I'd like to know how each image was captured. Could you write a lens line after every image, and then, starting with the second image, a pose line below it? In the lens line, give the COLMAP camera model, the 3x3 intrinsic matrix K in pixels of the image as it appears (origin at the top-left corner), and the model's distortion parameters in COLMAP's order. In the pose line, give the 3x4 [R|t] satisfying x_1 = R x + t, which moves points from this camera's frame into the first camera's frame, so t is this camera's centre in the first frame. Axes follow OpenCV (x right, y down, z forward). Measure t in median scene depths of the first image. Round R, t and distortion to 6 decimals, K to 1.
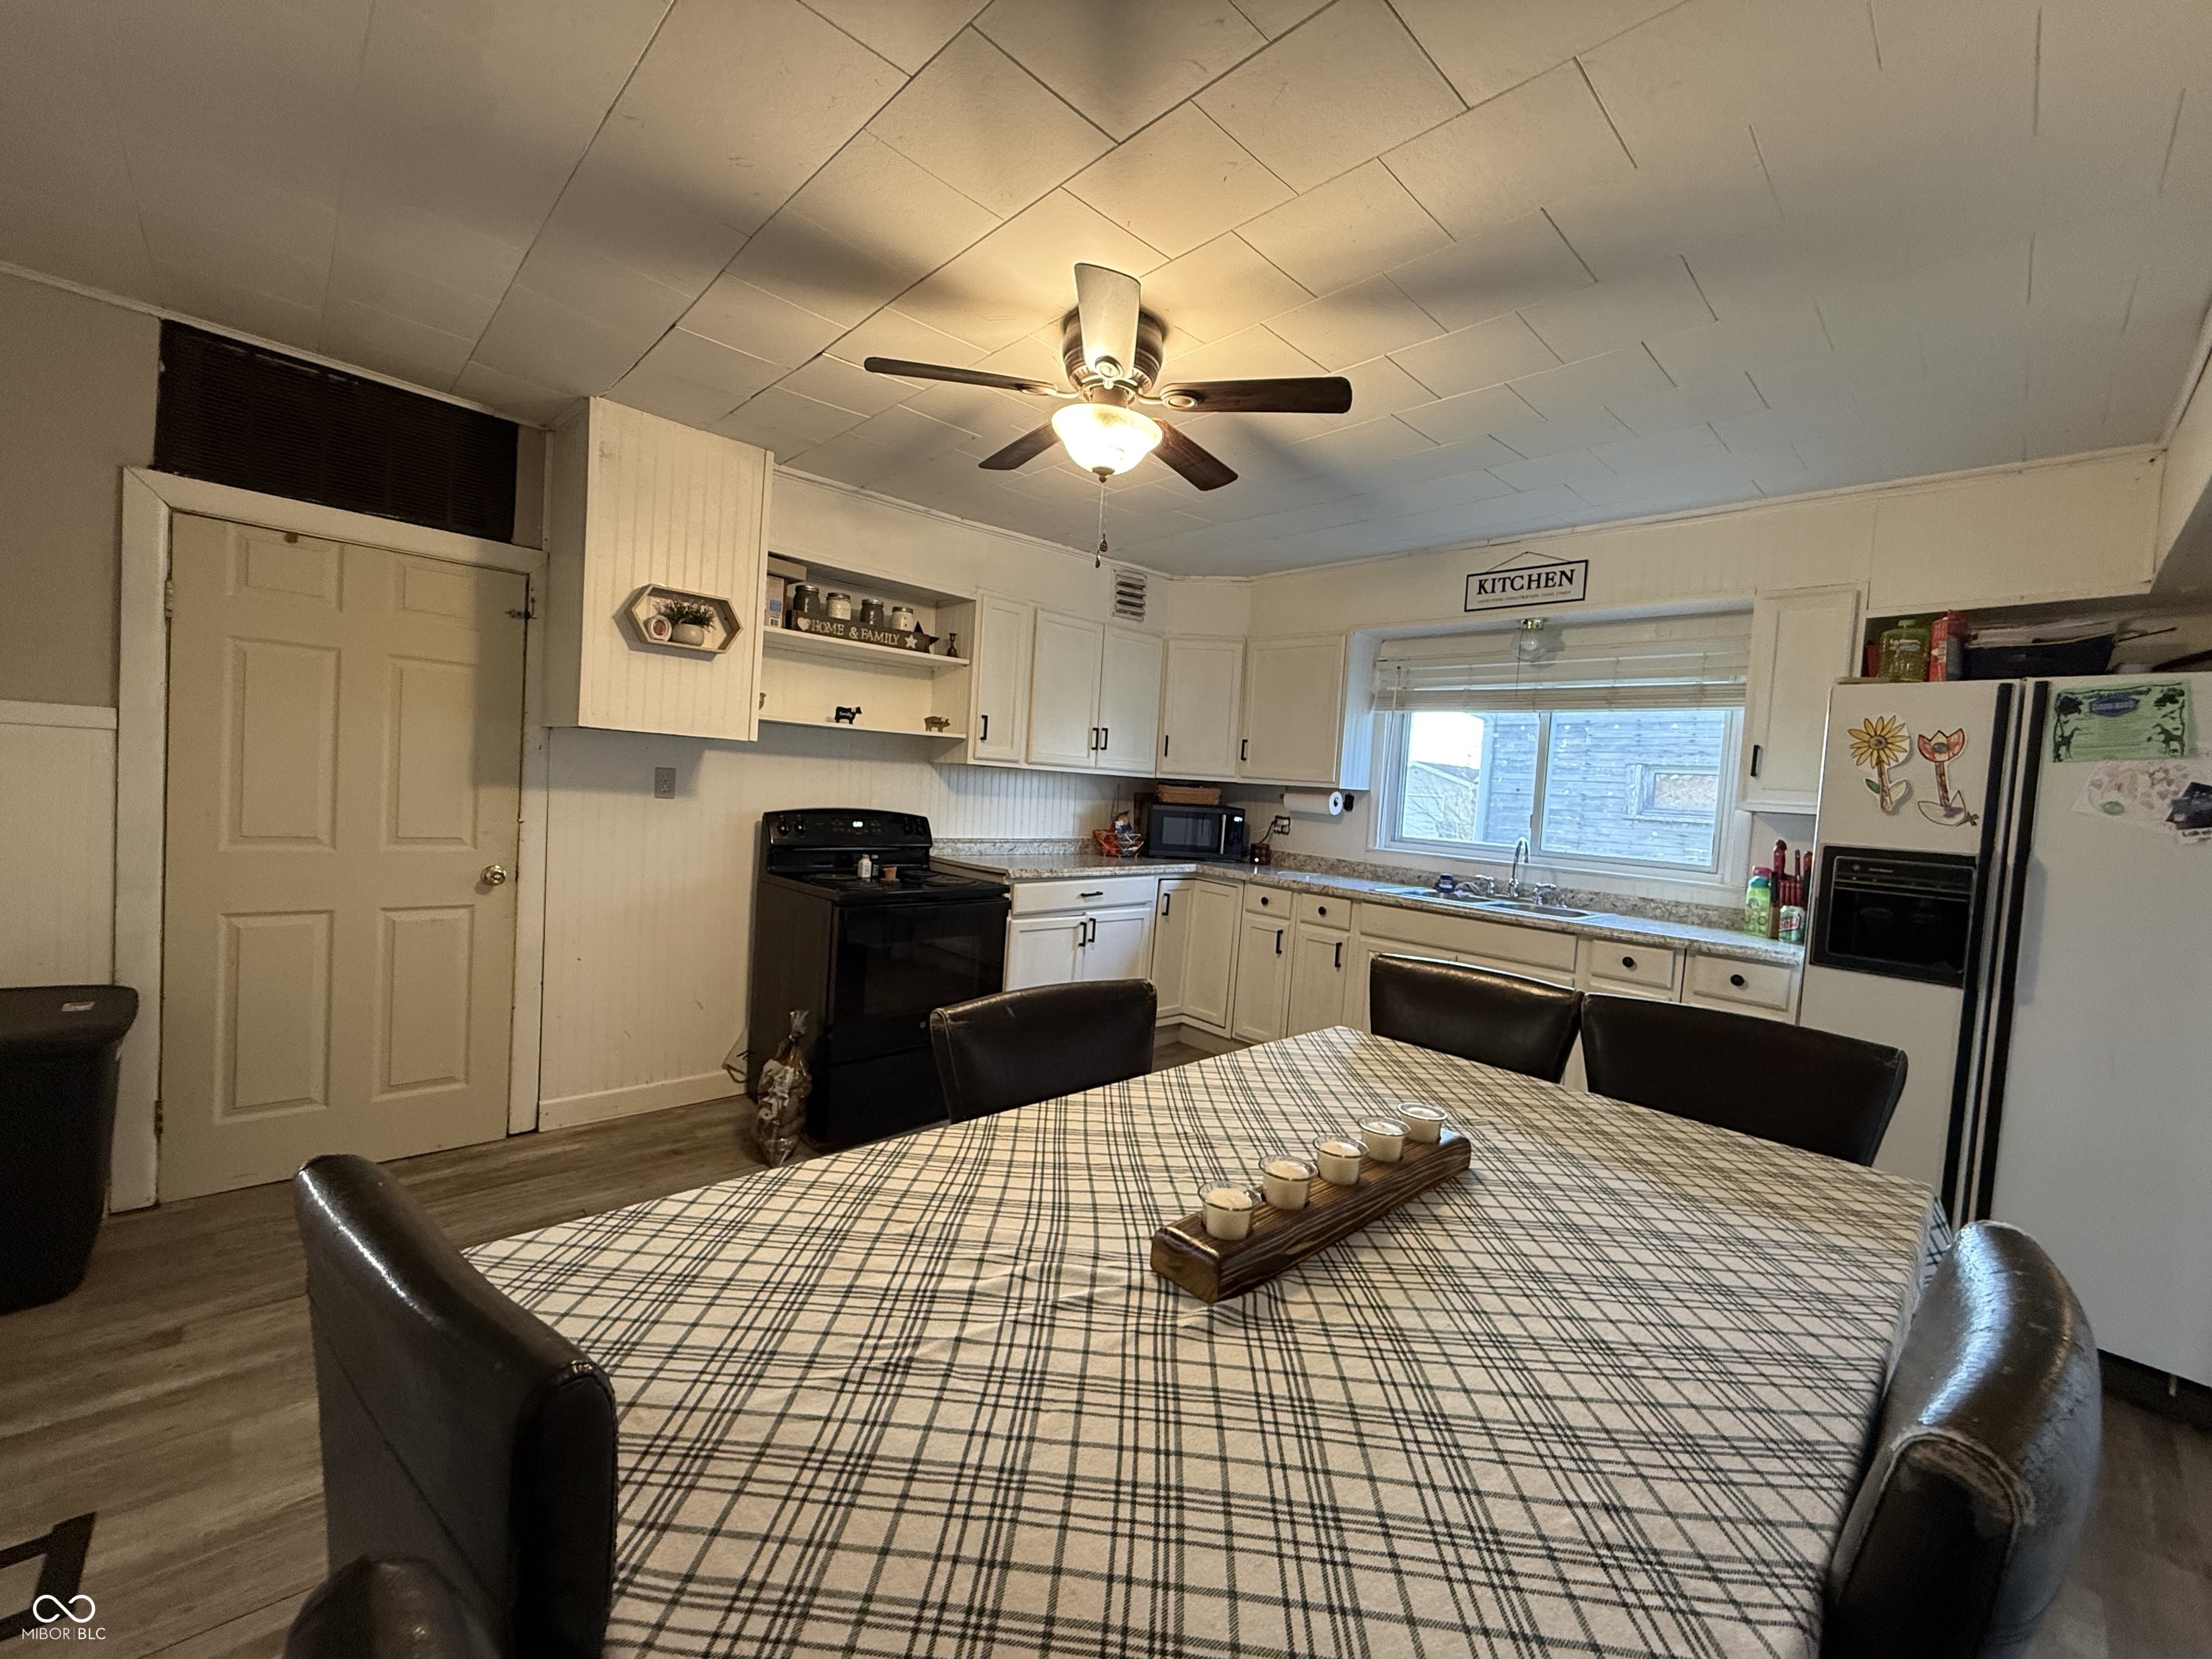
lens RADIAL K [[879.7, 0, 1101.1], [0, 879.7, 818.5], [0, 0, 1]] dist [0.000372, -0.000120]
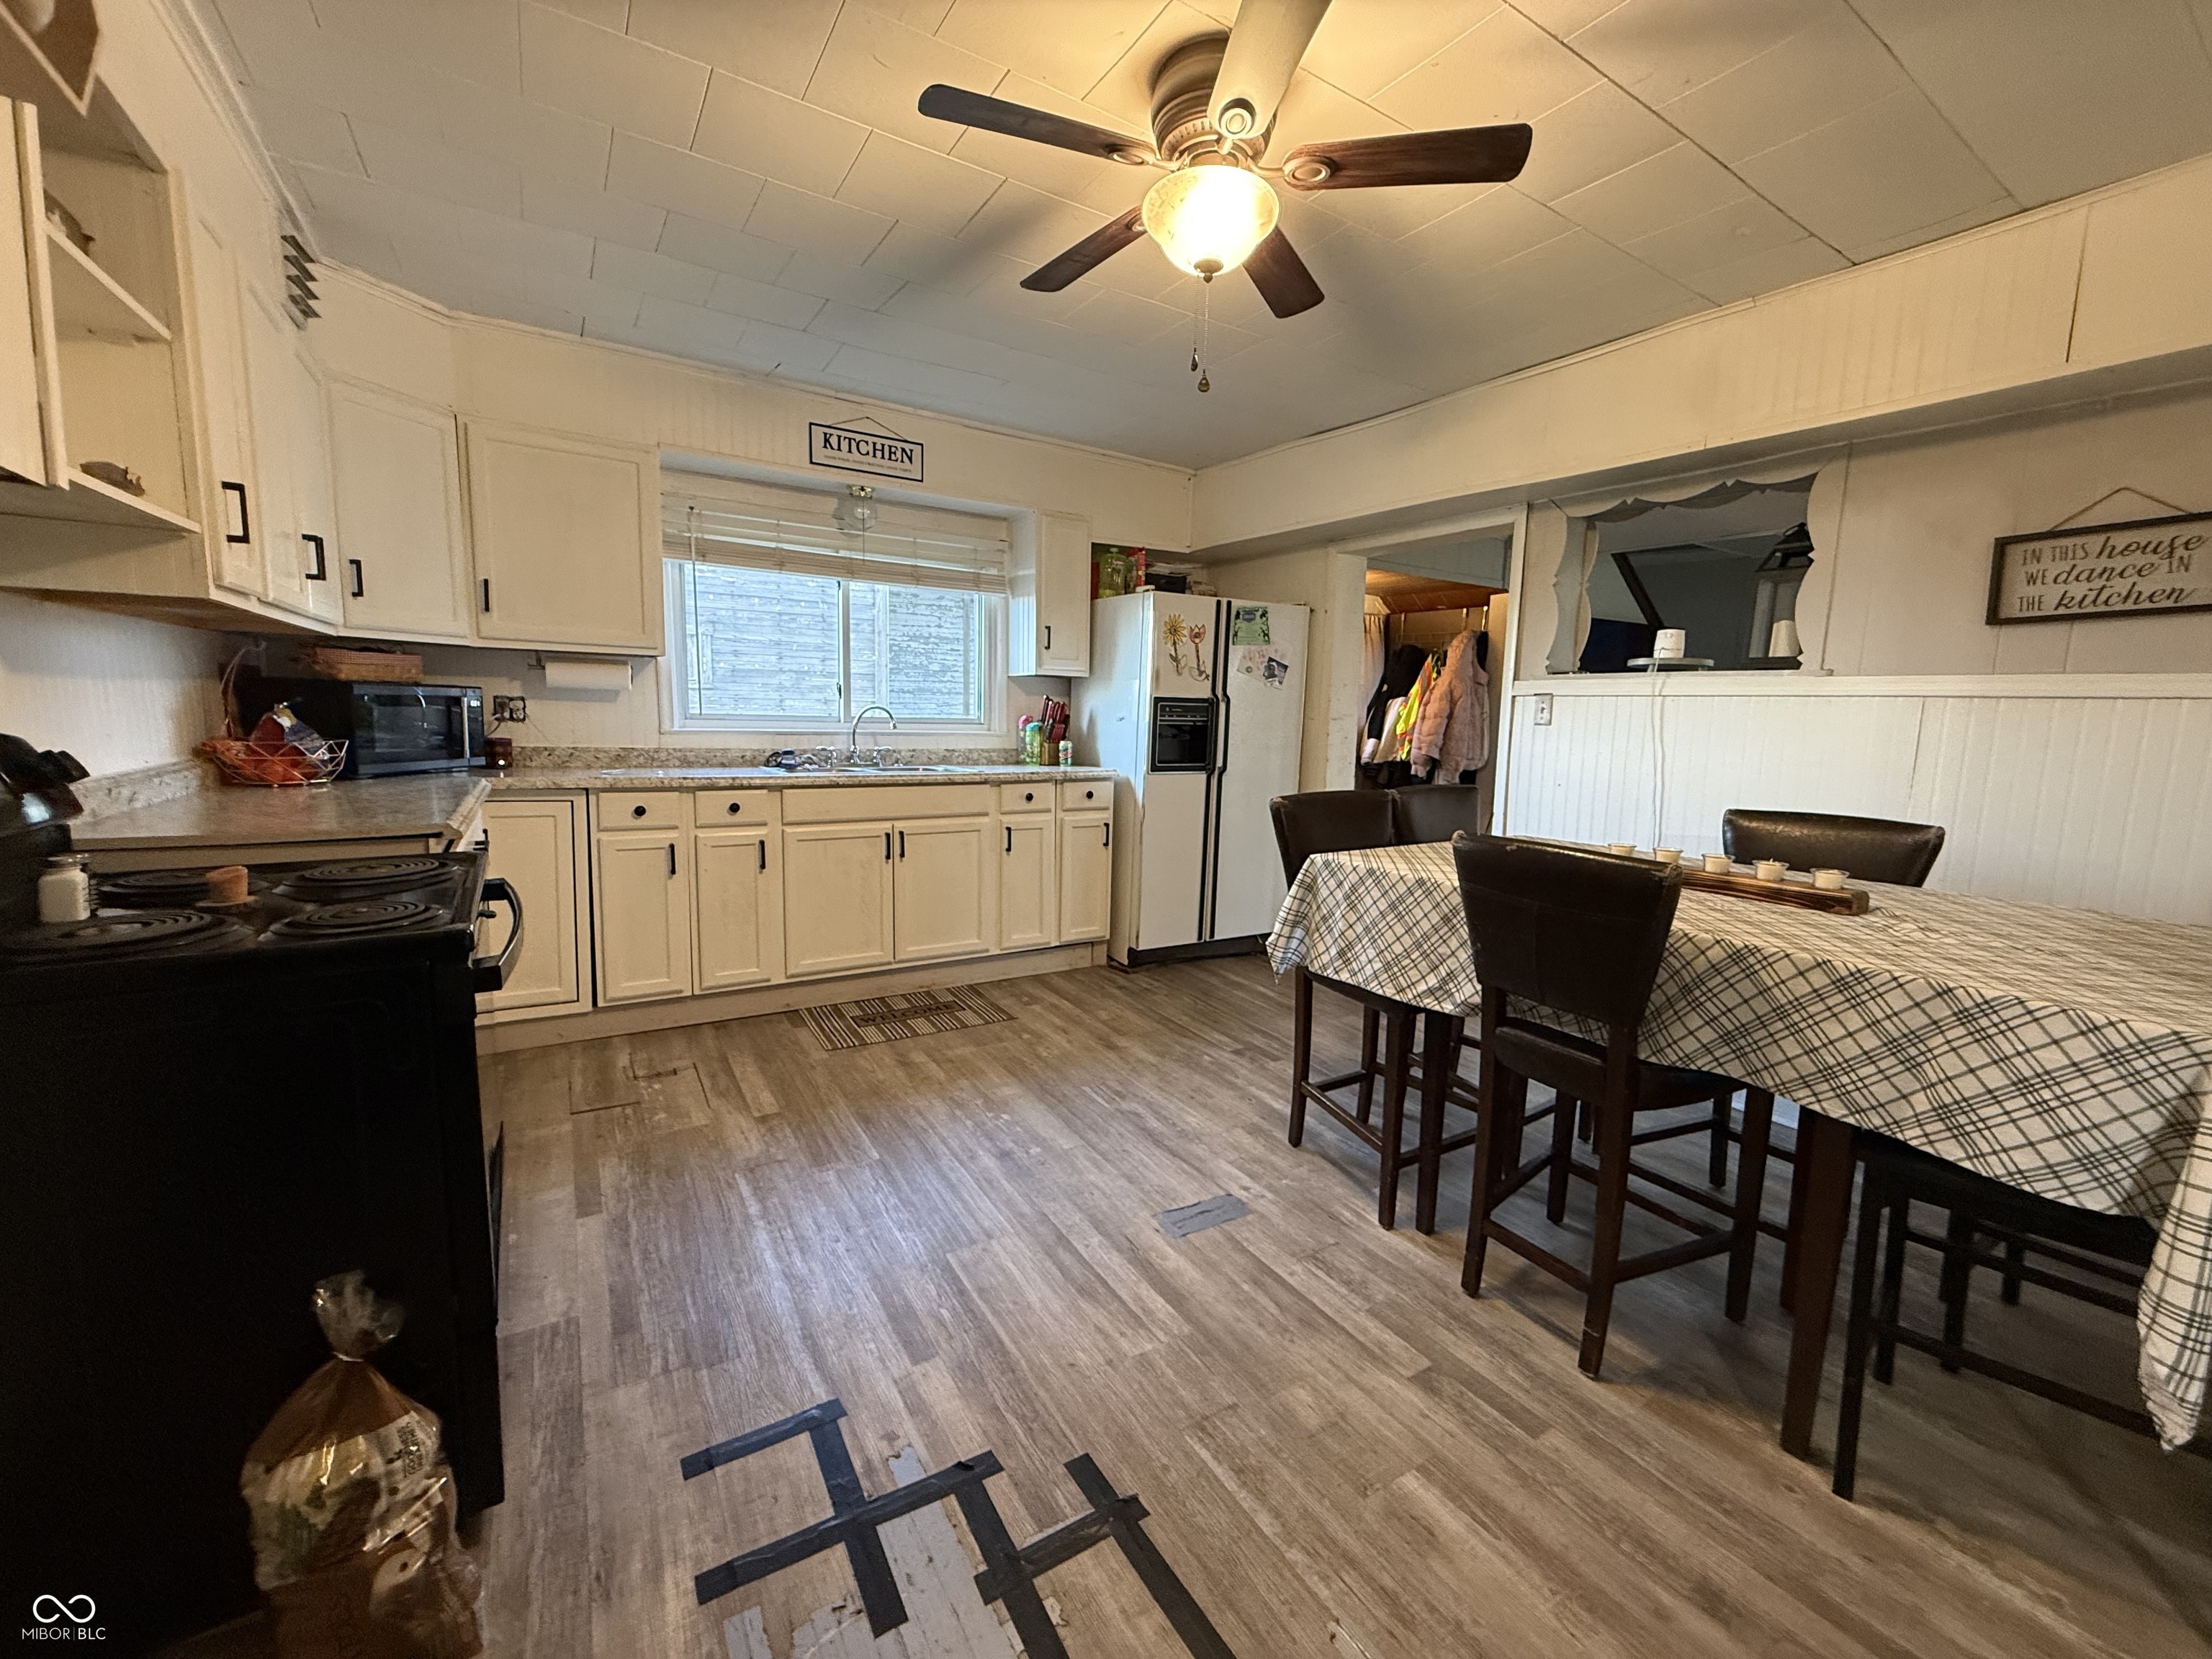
lens RADIAL K [[879.7, 0, 1099.4], [0, 879.7, 822.4], [0, 0, 1]] dist [0.000372, -0.000120]
pose [[0.205862, -0.183128, 0.961293, -0.526657], [0.025573, 0.983005, 0.181787, -0.025285], [-0.978247, -0.012840, 0.207047, 0.545350]]
